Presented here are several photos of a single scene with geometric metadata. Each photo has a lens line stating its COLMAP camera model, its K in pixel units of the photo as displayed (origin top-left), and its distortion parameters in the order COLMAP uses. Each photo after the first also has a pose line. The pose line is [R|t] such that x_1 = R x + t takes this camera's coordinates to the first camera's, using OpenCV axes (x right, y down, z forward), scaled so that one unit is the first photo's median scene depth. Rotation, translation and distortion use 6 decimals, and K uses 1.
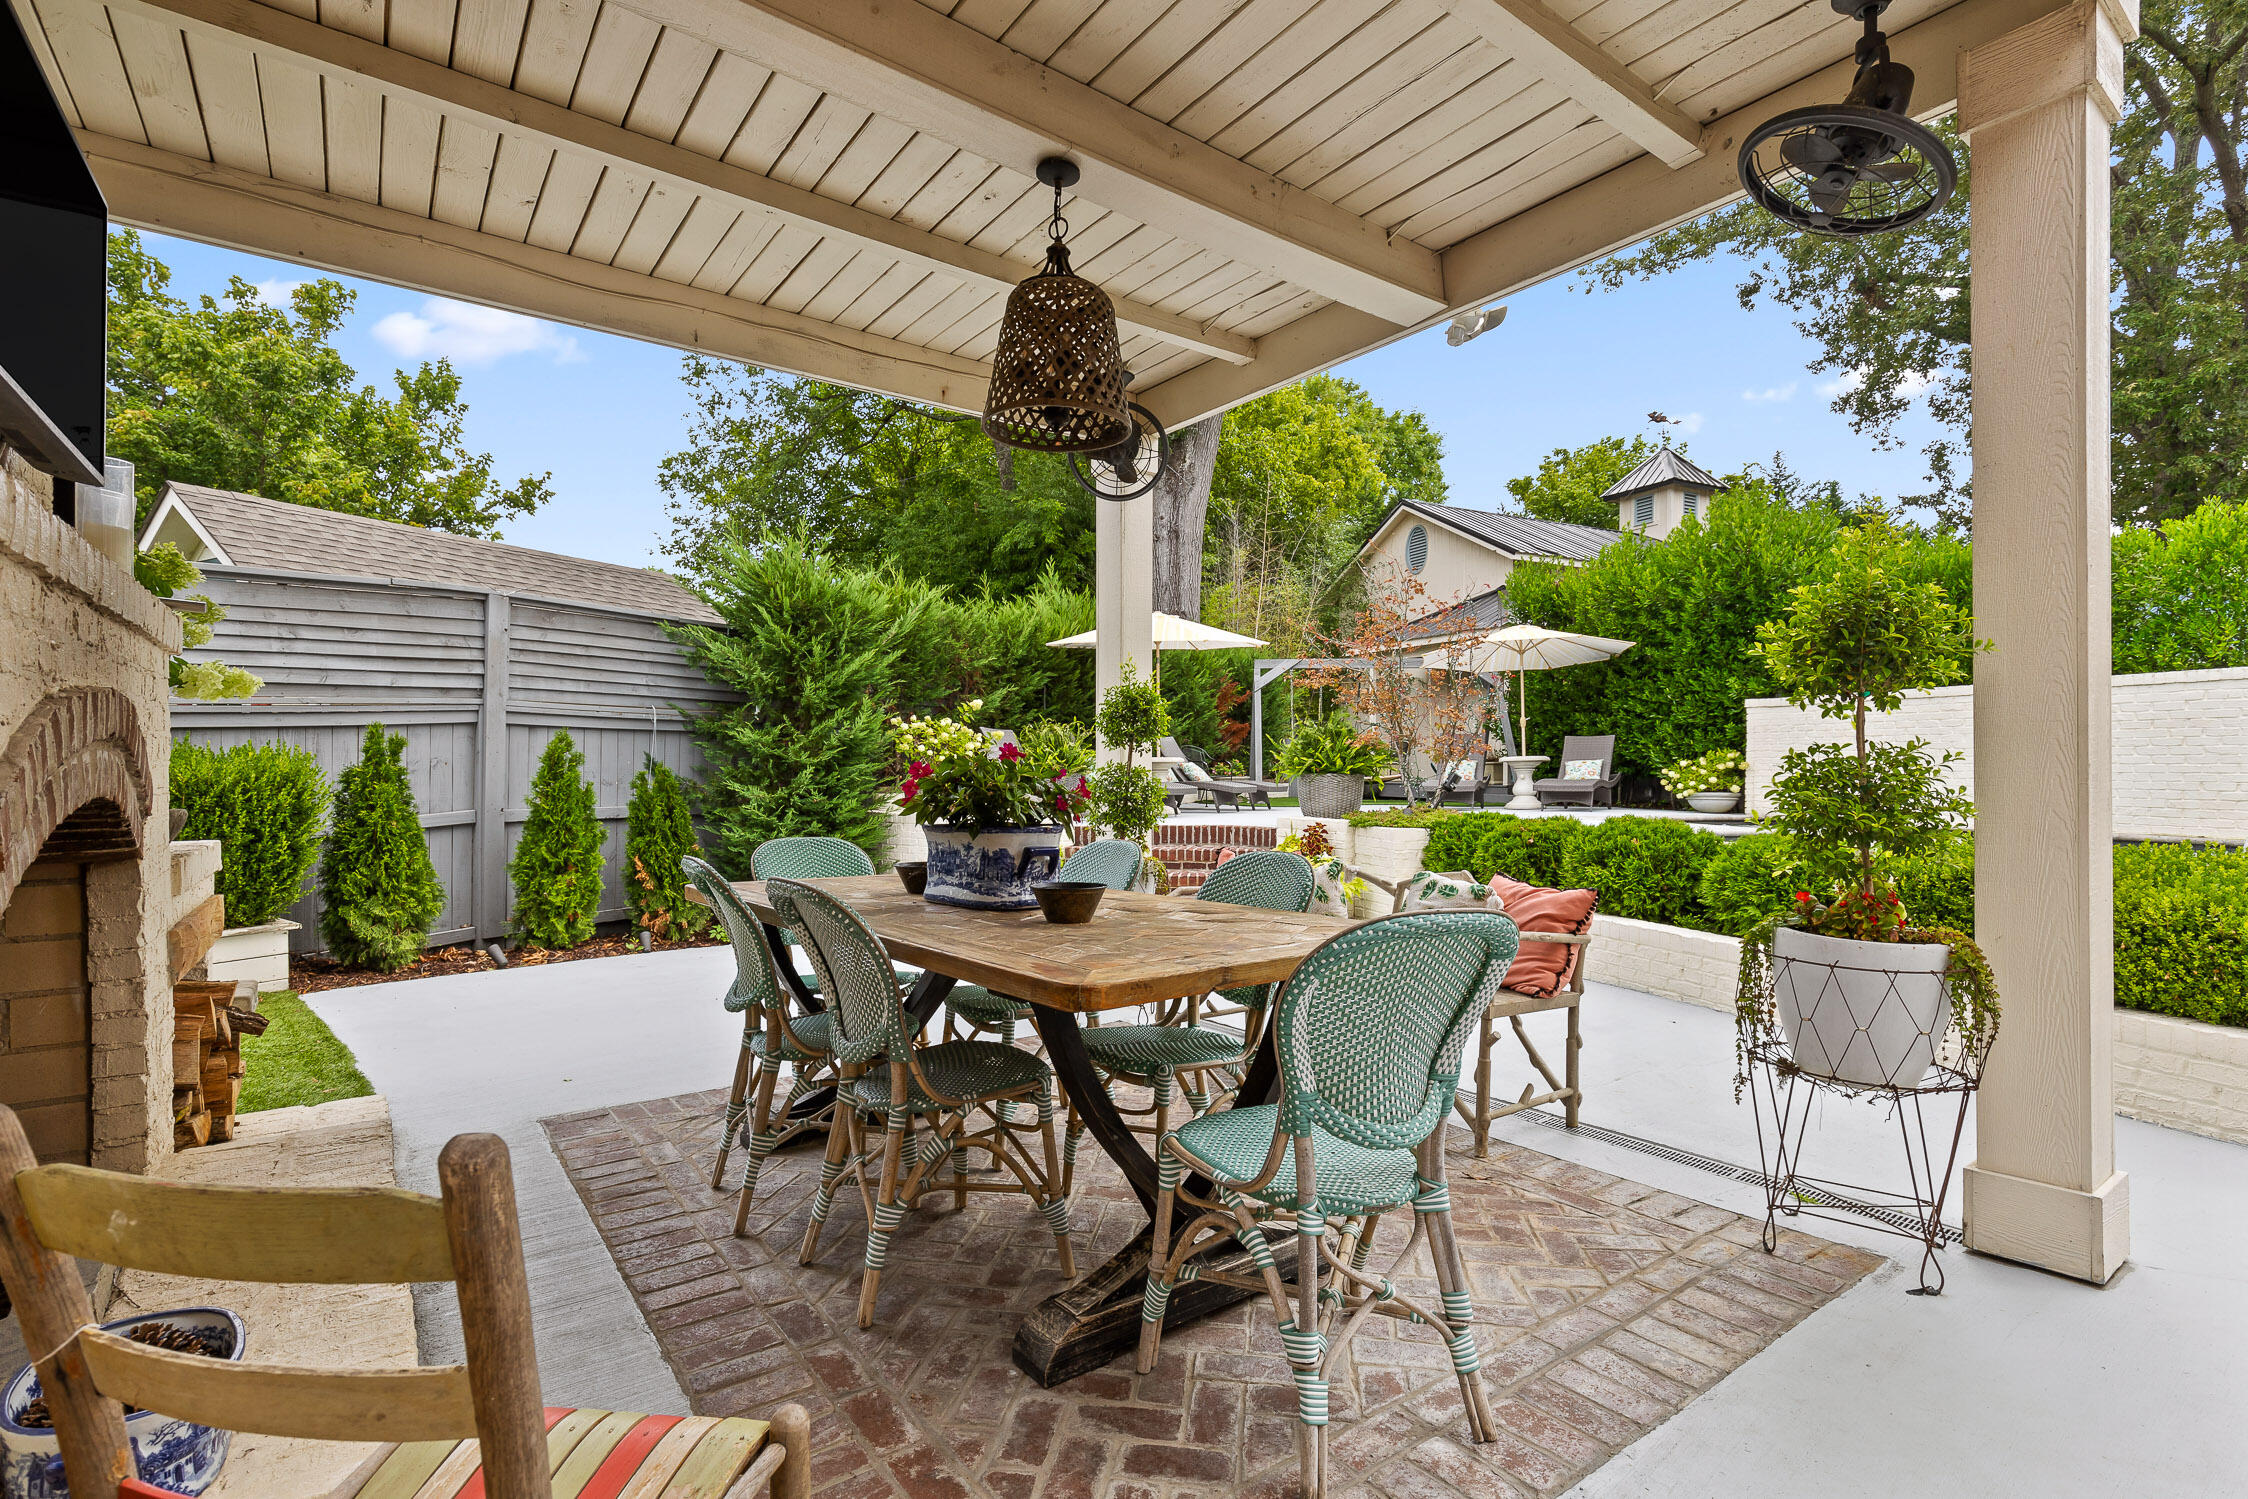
lens RADIAL K [[1048.8, 0, 1124.0], [0, 1048.8, 749.5], [0, 0, 1]] dist [0.000065, 0.000065]
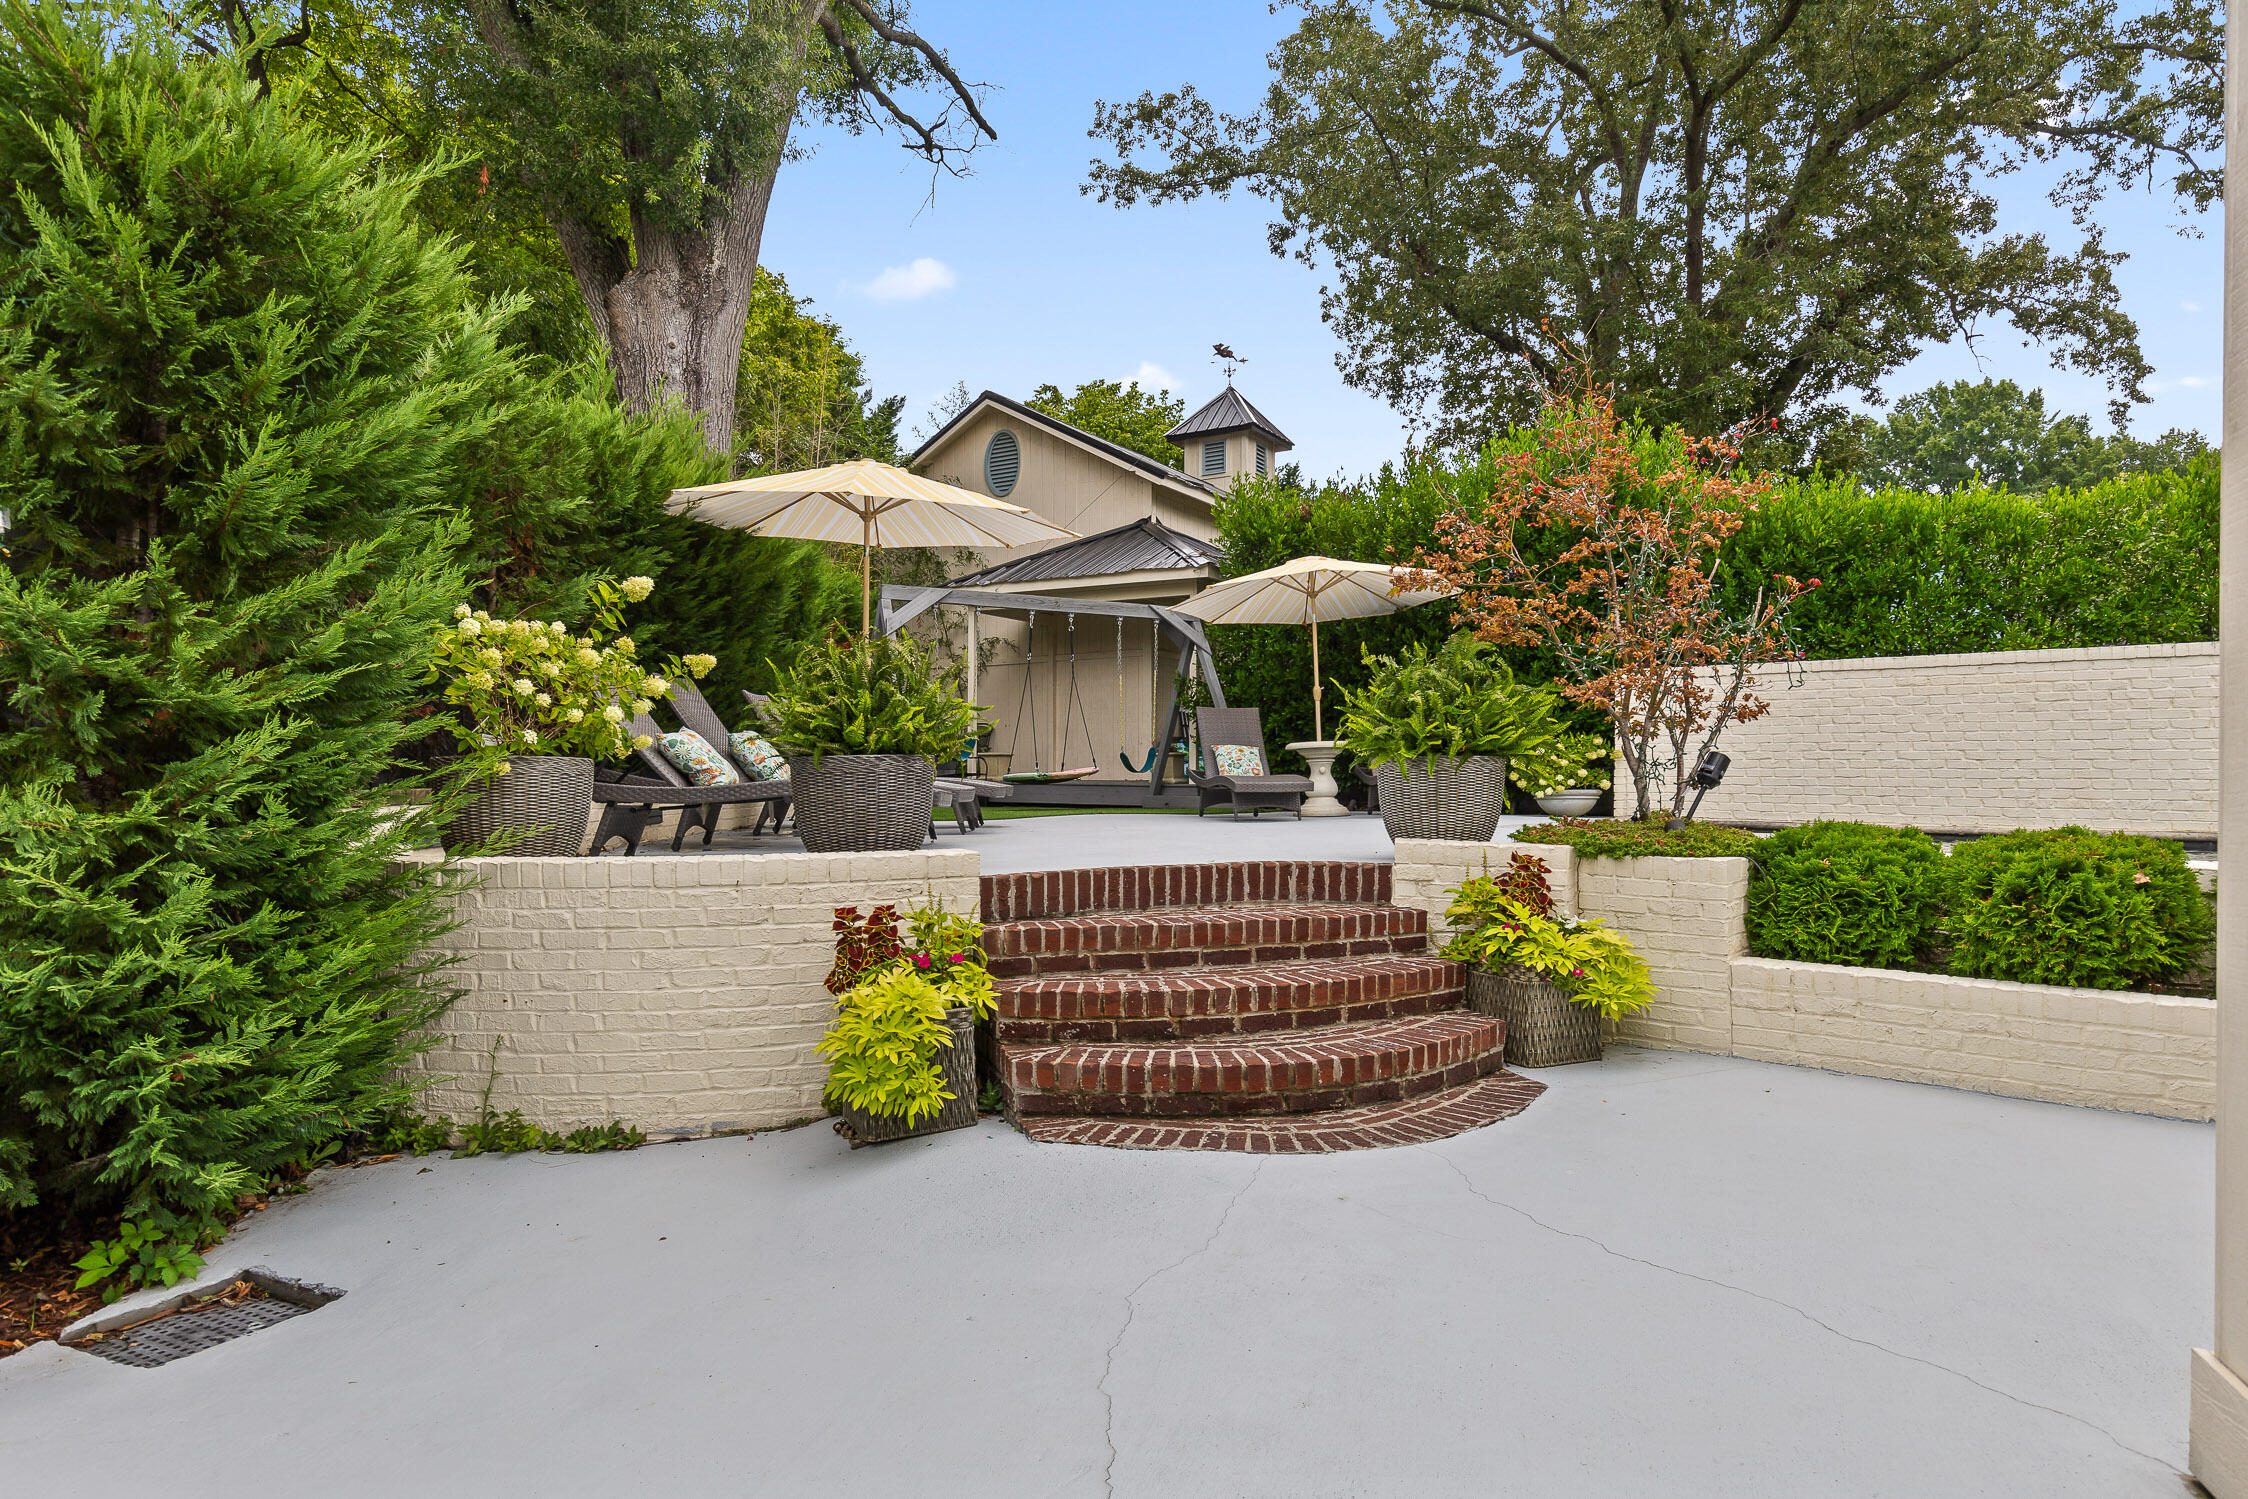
lens RADIAL K [[1245.7, 0, 1124.0], [0, 1245.7, 749.5], [0, 0, 1]] dist [-0.001505, 0.000054]
pose [[0.844966, 0.008713, 0.534750, -0.204827], [-0.009424, 0.999955, -0.001403, 0.016437], [-0.534738, -0.003854, 0.845009, 0.413752]]
